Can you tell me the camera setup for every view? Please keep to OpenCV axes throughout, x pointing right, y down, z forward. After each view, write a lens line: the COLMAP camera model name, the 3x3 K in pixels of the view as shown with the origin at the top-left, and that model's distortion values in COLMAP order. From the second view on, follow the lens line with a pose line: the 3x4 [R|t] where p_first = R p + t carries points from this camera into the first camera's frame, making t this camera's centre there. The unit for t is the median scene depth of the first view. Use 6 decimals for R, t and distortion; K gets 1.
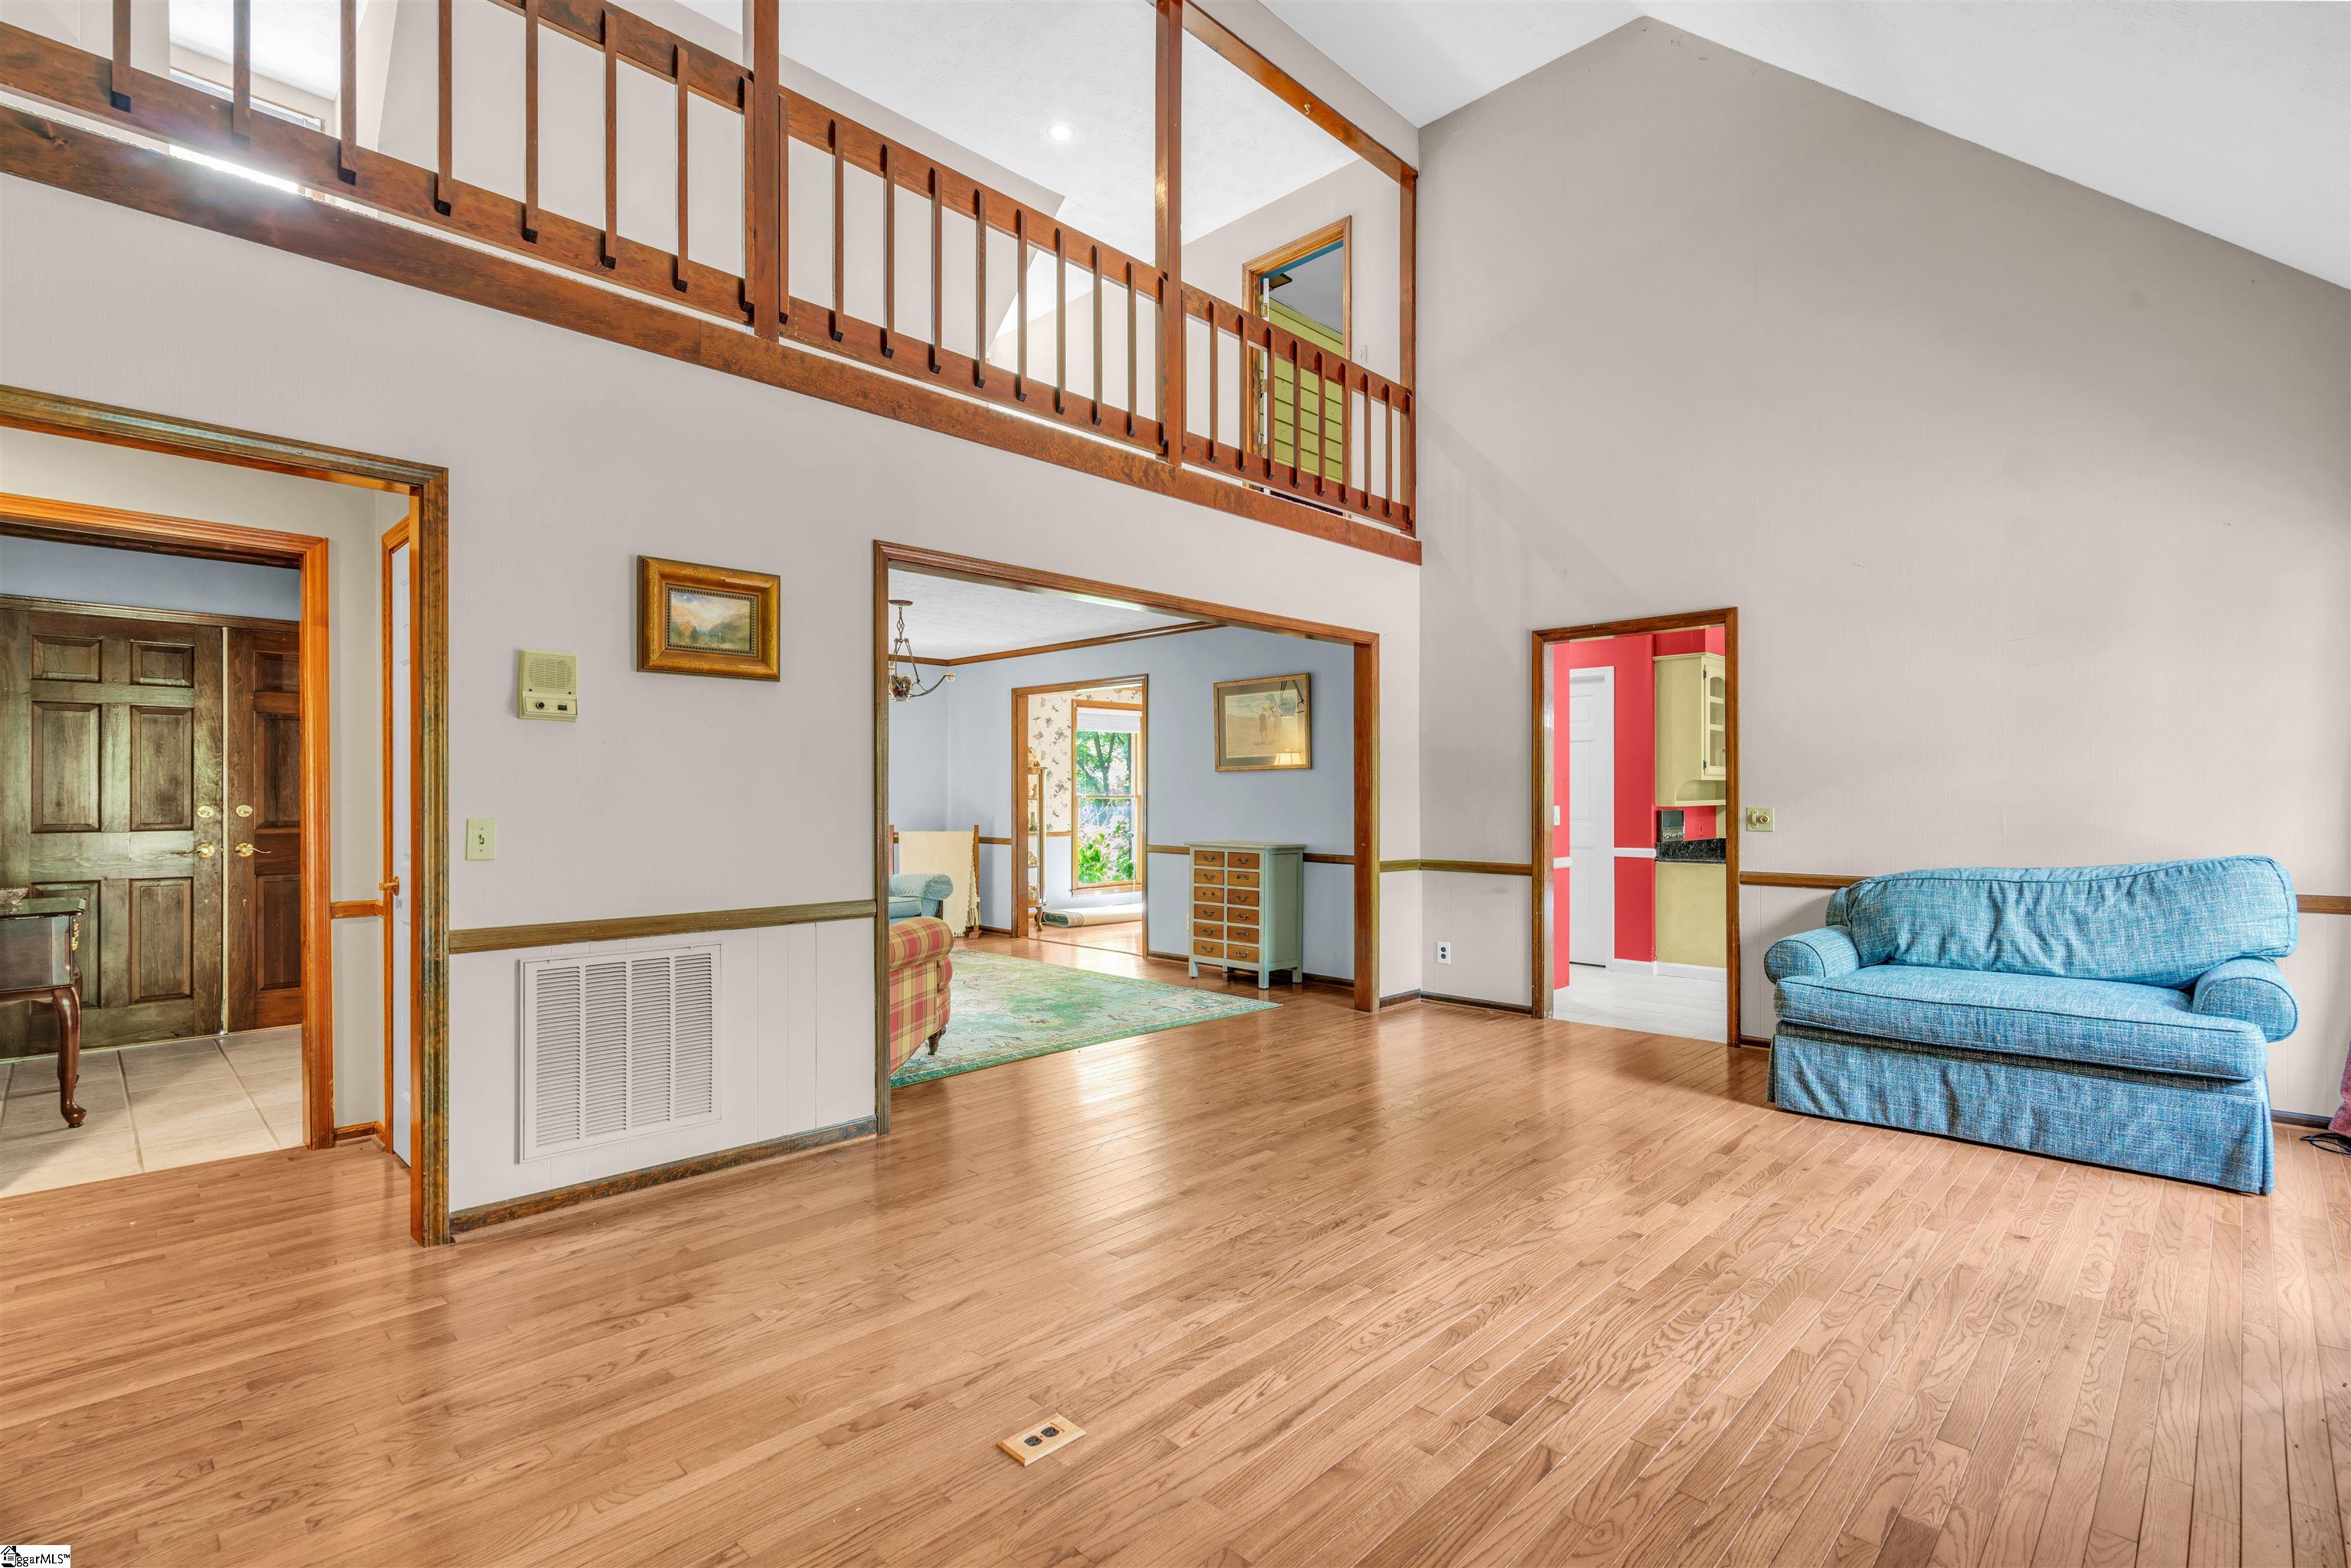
lens RADIAL K [[1082.4, 0, 1173.3], [0, 1082.4, 795.5], [0, 0, 1]] dist [-0.002417, 0.000815]
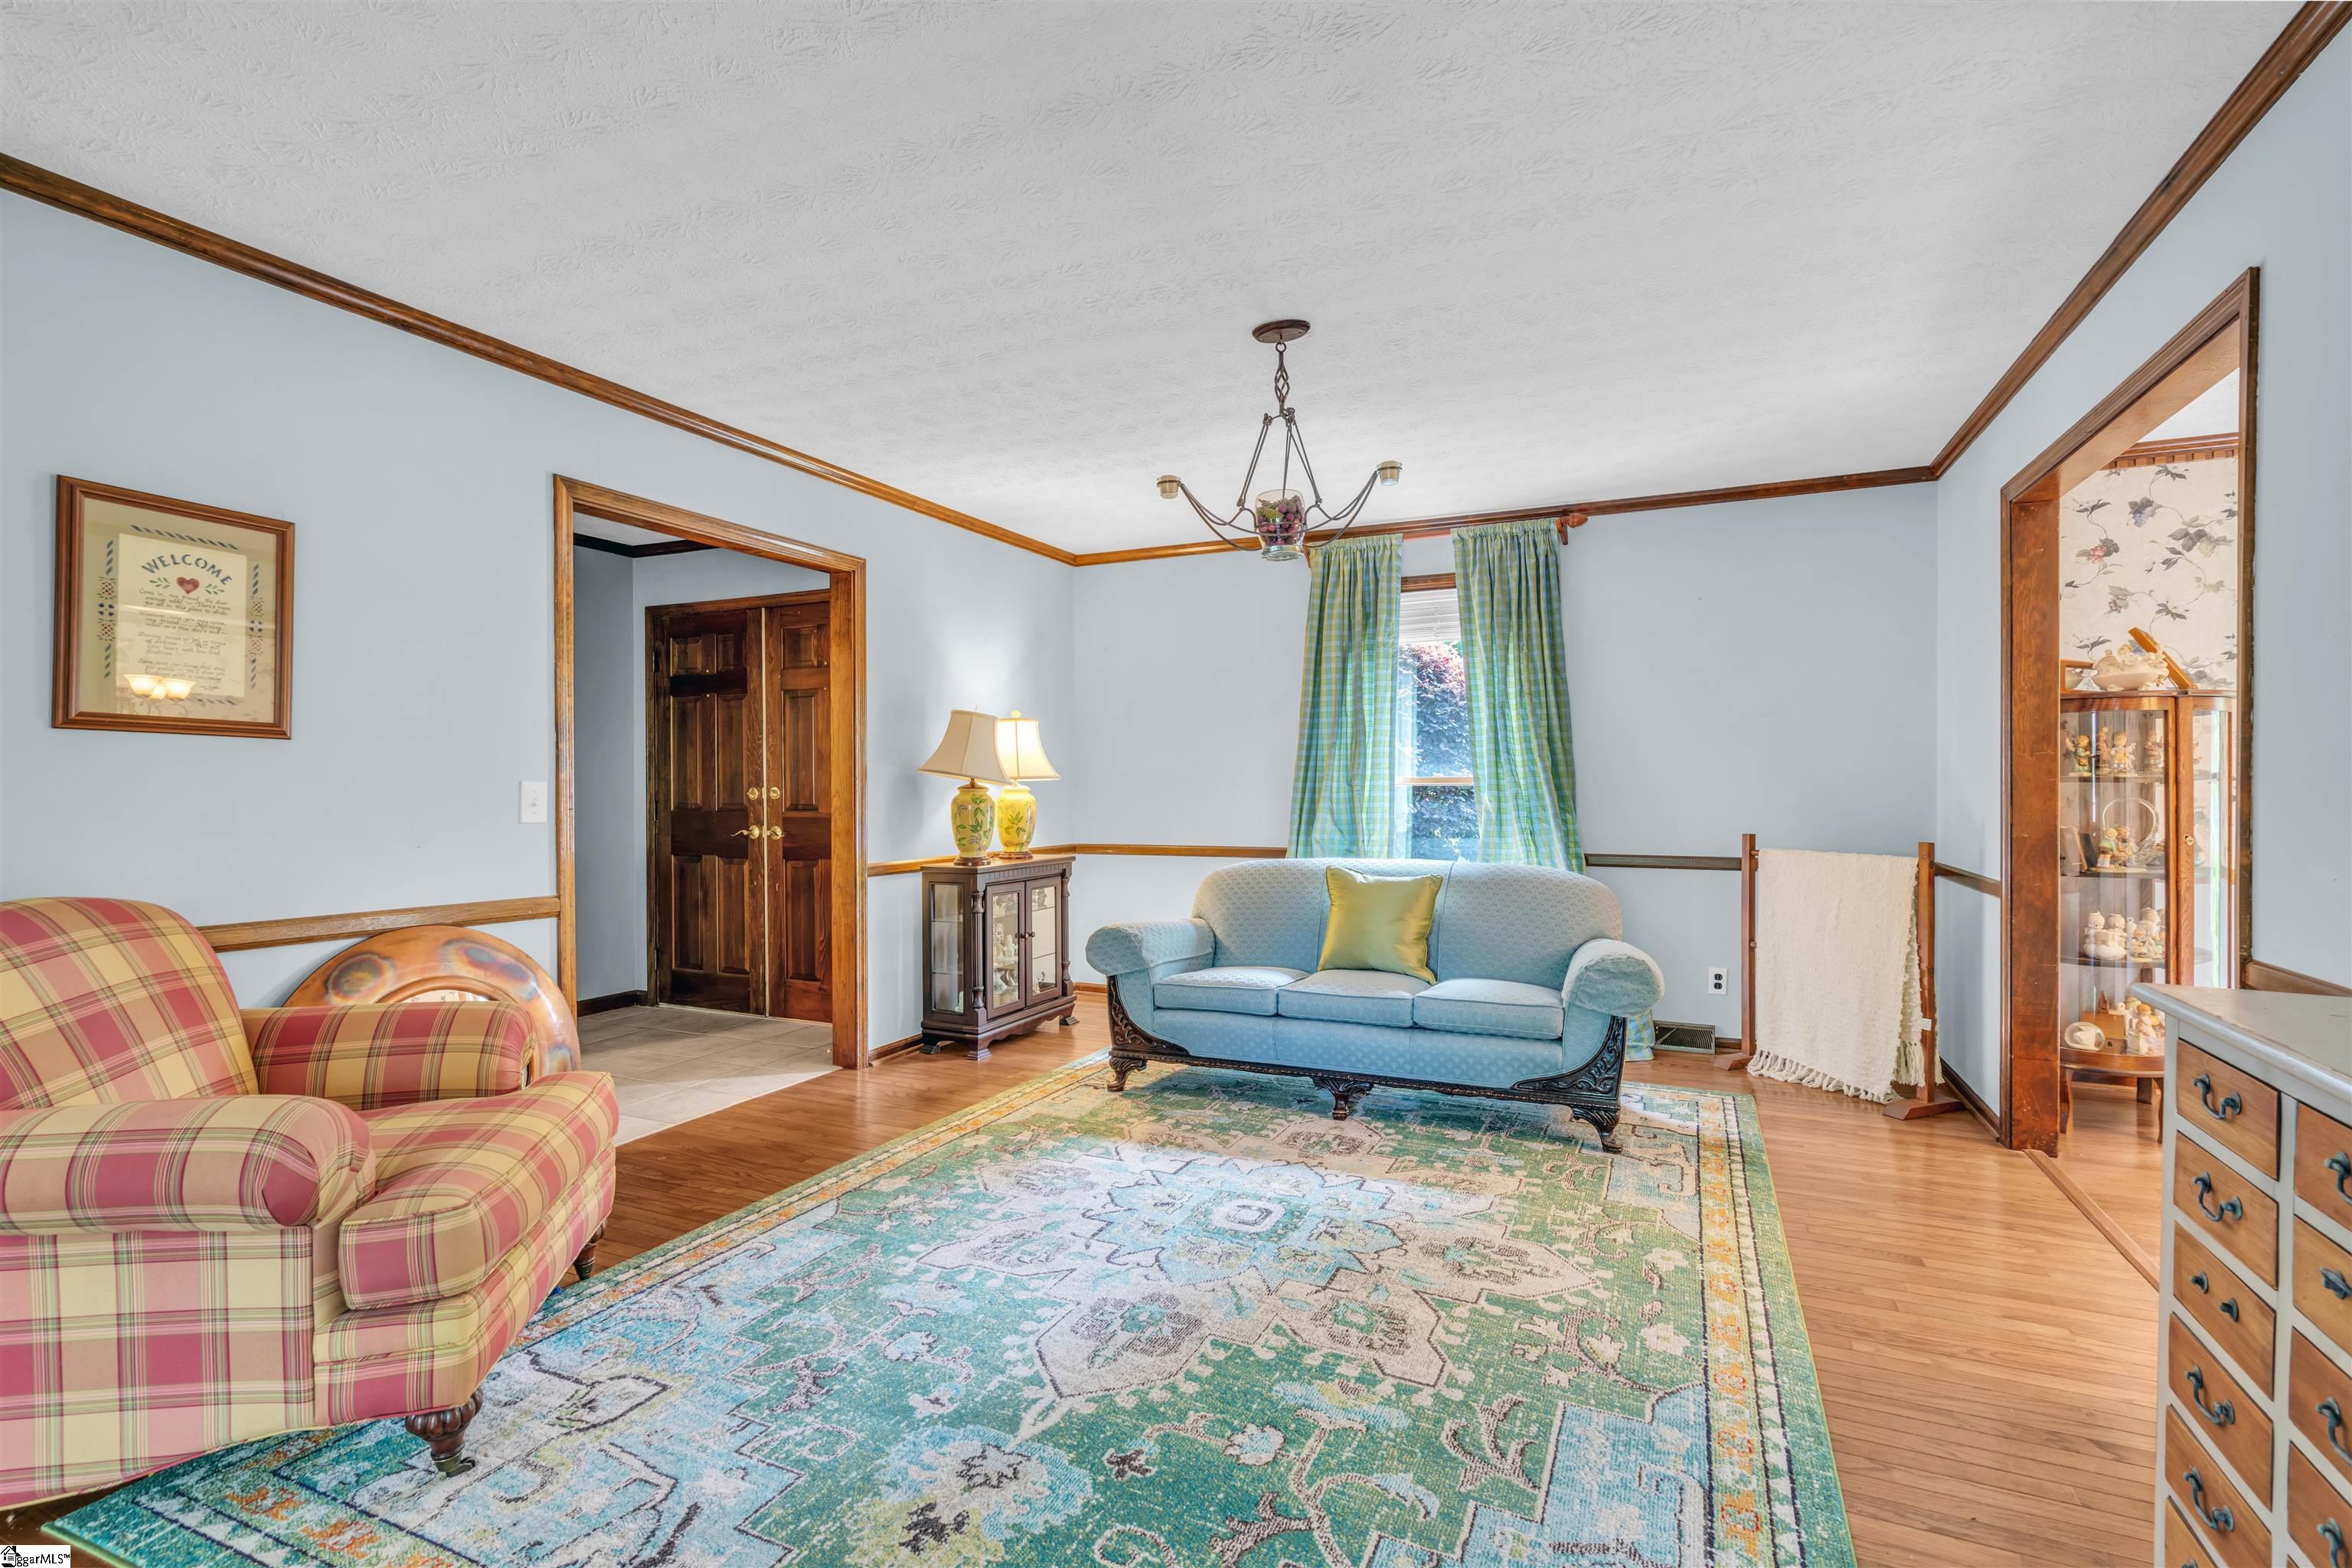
lens RADIAL K [[1082.9, 0, 1179.3], [0, 1082.9, 780.9], [0, 0, 1]] dist [-0.002417, 0.000815]
pose [[0.343286, -0.001696, -0.939229, 0.146380], [0.004351, 0.999991, -0.000215, 0.004313], [0.939221, -0.004013, 0.343290, 0.804446]]
